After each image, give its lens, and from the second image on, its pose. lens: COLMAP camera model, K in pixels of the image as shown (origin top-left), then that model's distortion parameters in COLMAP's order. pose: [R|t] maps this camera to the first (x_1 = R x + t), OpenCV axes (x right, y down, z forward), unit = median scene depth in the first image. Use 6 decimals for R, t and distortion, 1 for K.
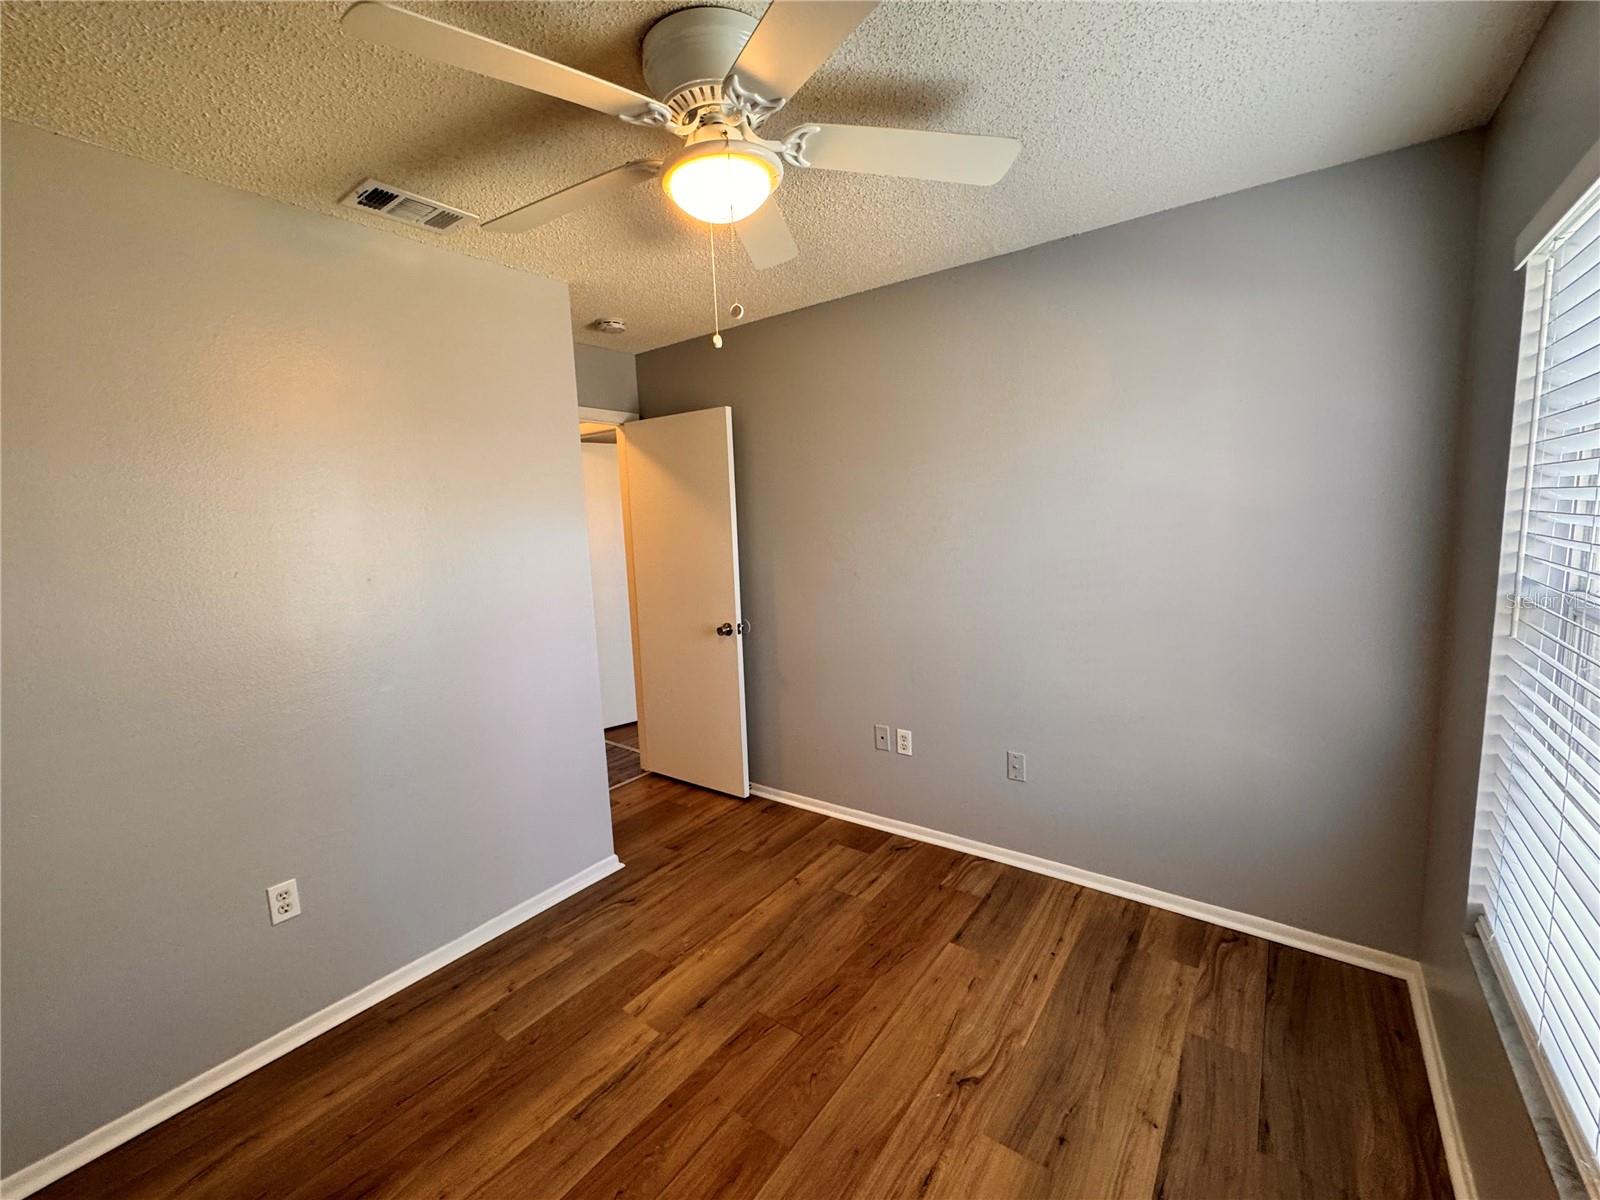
lens RADIAL K [[659.0, 0, 801.1], [0, 659.0, 630.4], [0, 0, 1]] dist [-0.002048, -0.000068]
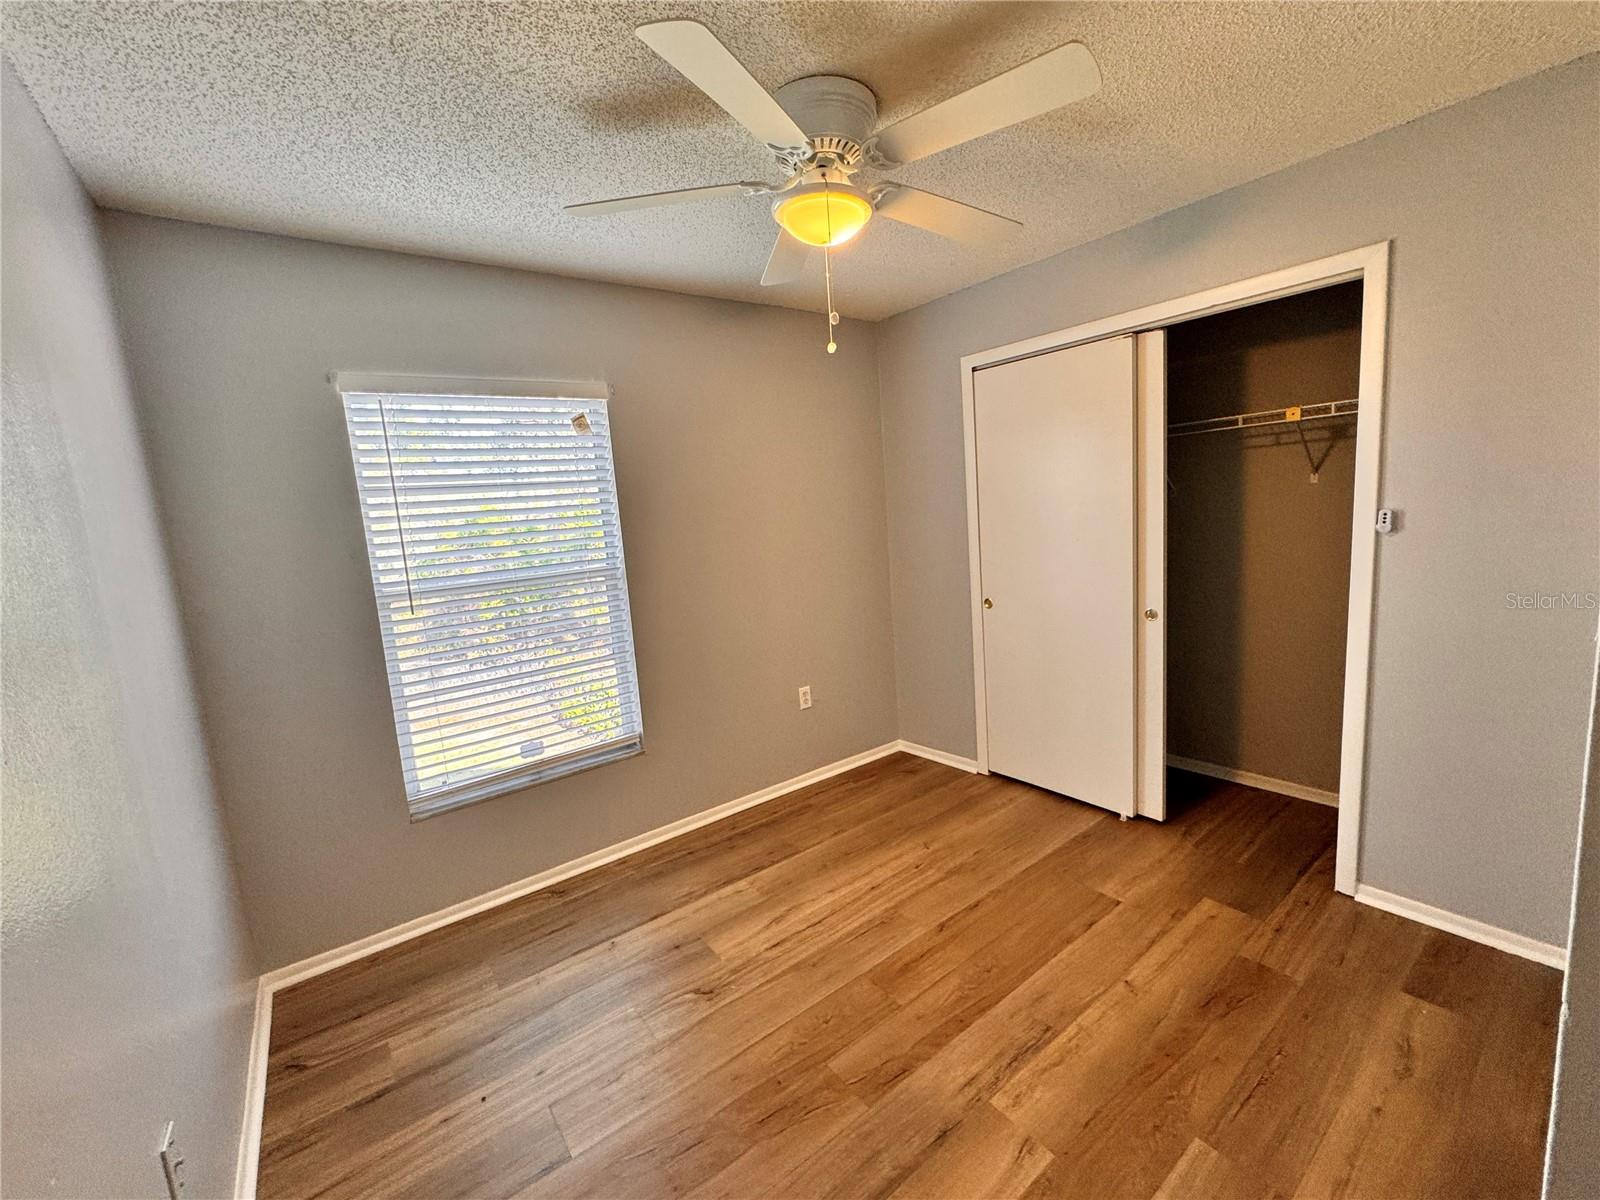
lens RADIAL K [[660.5, 0, 799.3], [0, 660.5, 602.3], [0, 0, 1]] dist [-0.002435, 0.000395]
pose [[-0.953126, 0.067812, 0.294876, -0.279625], [0.158747, 0.941732, 0.296549, -0.270166], [-0.257584, 0.329459, -0.908354, 1.643116]]
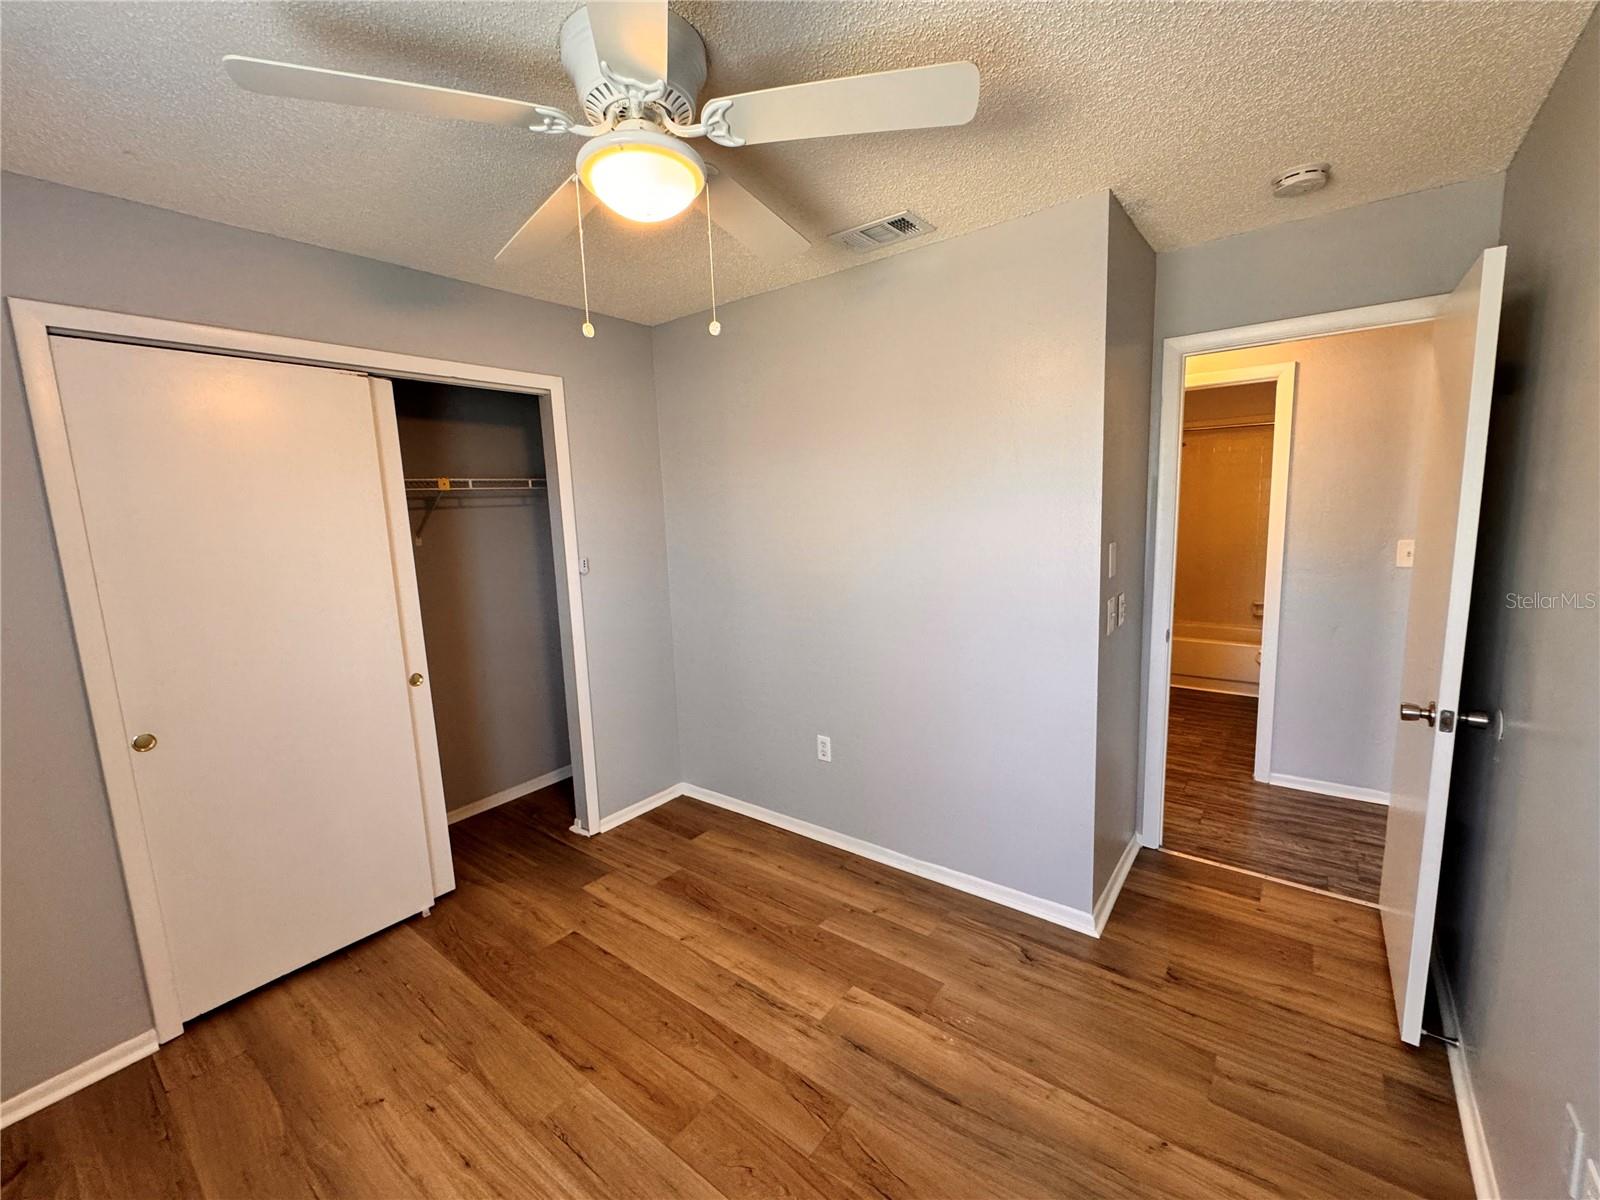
lens RADIAL K [[660.5, 0, 799.3], [0, 660.5, 602.3], [0, 0, 1]] dist [-0.002435, 0.000395]
pose [[-0.026098, 0.184125, -0.982556, 0.682594], [-0.136054, 0.973091, 0.185965, -0.204558], [0.990358, 0.138534, -0.000345, 0.898070]]
